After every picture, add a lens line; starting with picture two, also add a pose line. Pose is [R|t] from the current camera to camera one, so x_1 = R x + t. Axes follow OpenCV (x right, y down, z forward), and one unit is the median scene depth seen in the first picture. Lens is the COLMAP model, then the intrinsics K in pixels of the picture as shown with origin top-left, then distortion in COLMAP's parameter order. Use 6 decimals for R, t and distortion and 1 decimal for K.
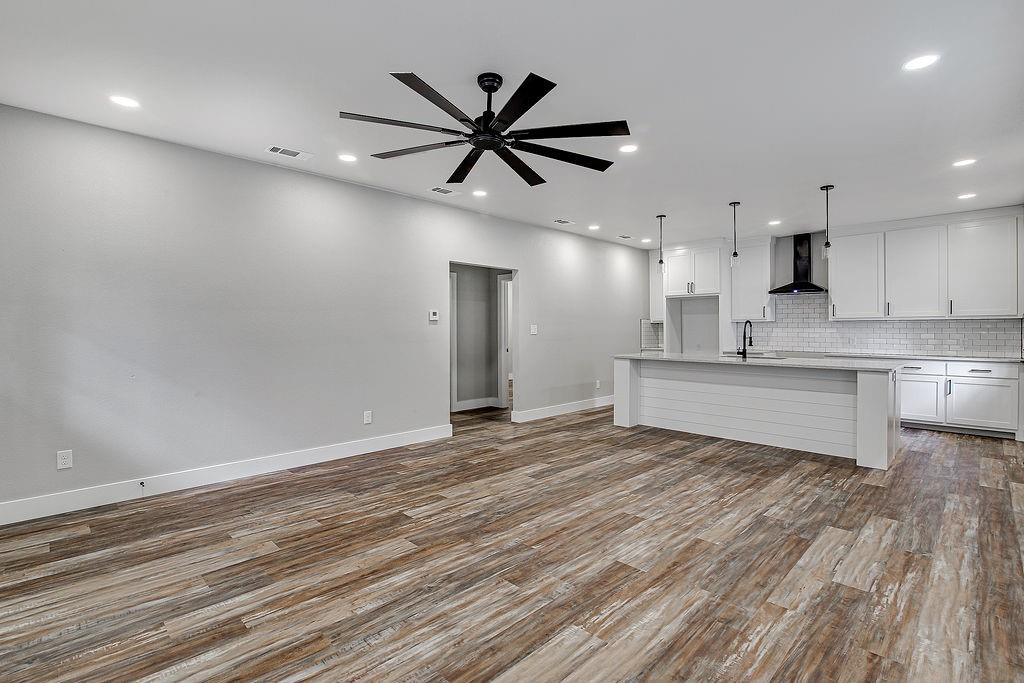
lens RADIAL K [[474.5, 0, 507.9], [0, 474.5, 337.0], [0, 0, 1]] dist [-0.019876, -0.000214]
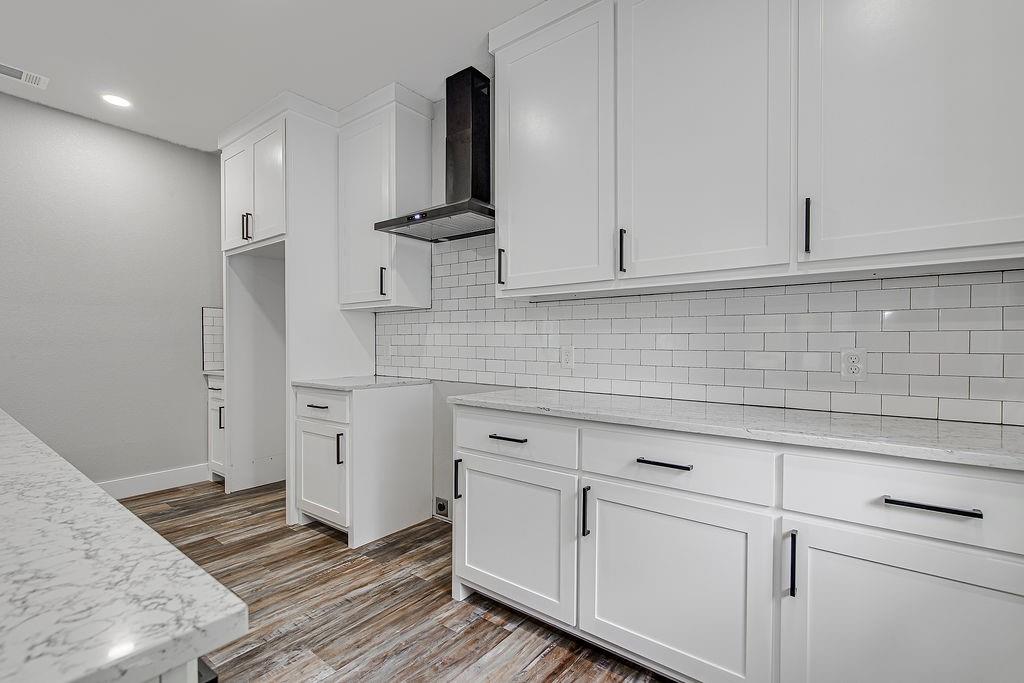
lens RADIAL K [[478.8, 0, 502.4], [0, 478.8, 350.2], [0, 0, 1]] dist [-0.003224, -0.000304]
pose [[0.993426, -0.001637, 0.114463, 1.296998], [0.001267, 0.999994, 0.003301, 0.005053], [-0.114467, -0.003134, 0.993422, 1.301735]]
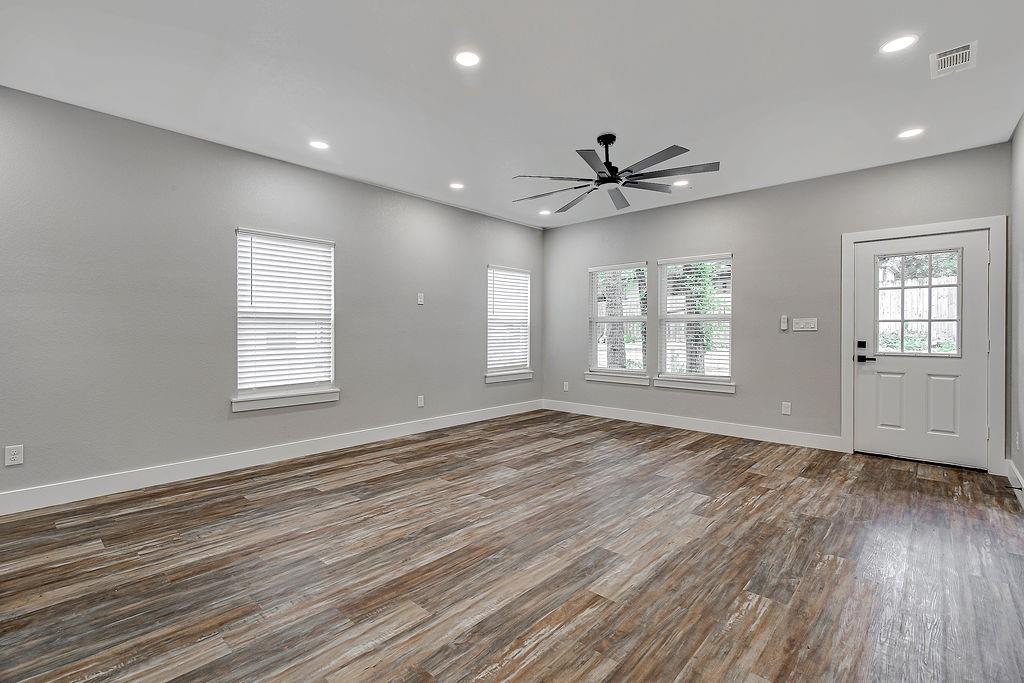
lens RADIAL K [[468.9, 0, 511.8], [0, 468.9, 331.4], [0, 0, 1]] dist [-0.000199, -0.000257]
pose [[-0.998383, -0.000884, -0.056839, 0.256150], [-0.001764, 0.999879, 0.015440, -0.002549], [0.056818, 0.015515, -0.998264, 1.908449]]
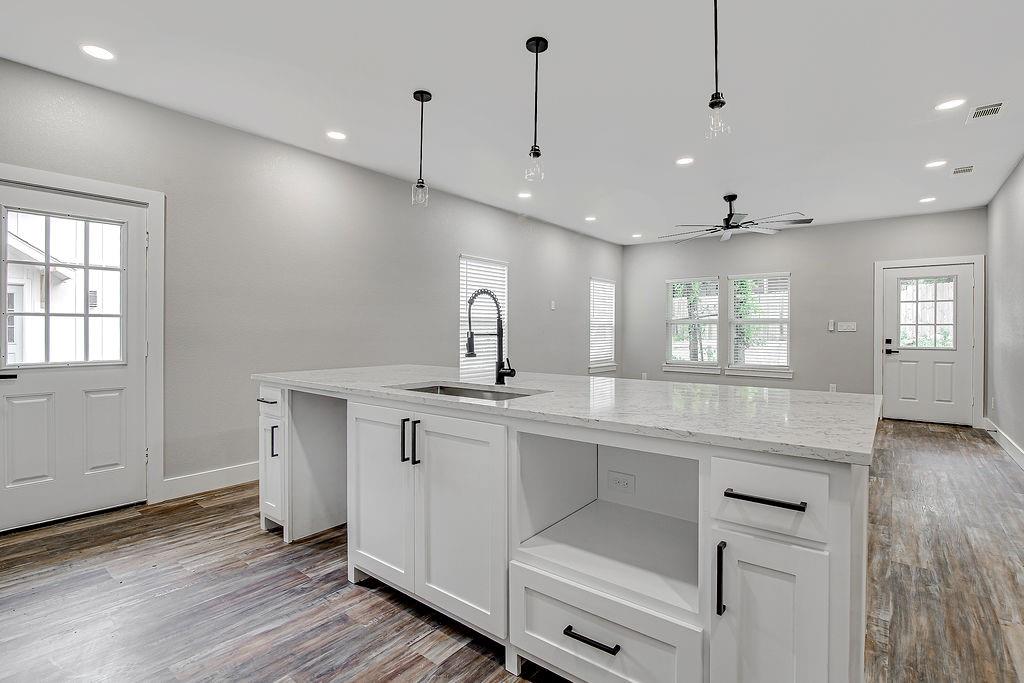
lens RADIAL K [[490.4, 0, 510.8], [0, 490.4, 330.5], [0, 0, 1]] dist [-0.020730, 0.000023]
pose [[-0.992351, -0.002632, -0.123418, 0.906656], [-0.004531, 0.999876, 0.015113, -0.011588], [0.123363, 0.015556, -0.992240, 2.353463]]
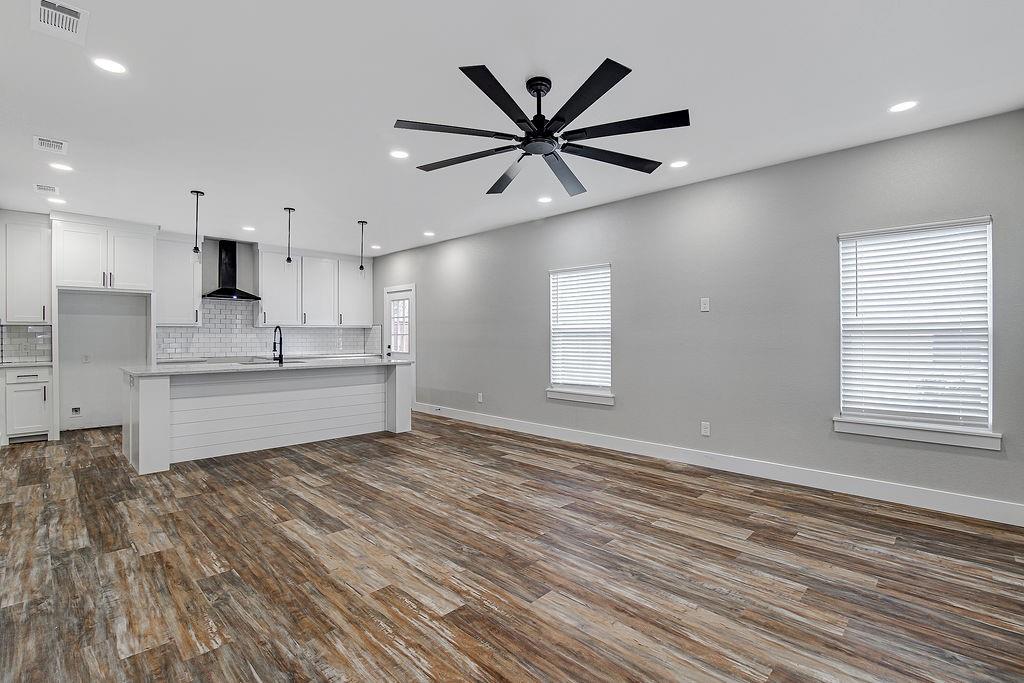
lens RADIAL K [[474.5, 0, 507.9], [0, 474.5, 337.0], [0, 0, 1]] dist [-0.019876, -0.000214]
pose [[-0.010872, -0.004093, 0.999933, -0.834552], [0.016619, 0.999853, 0.004274, -0.012668], [-0.999803, 0.016664, -0.010802, 0.873624]]
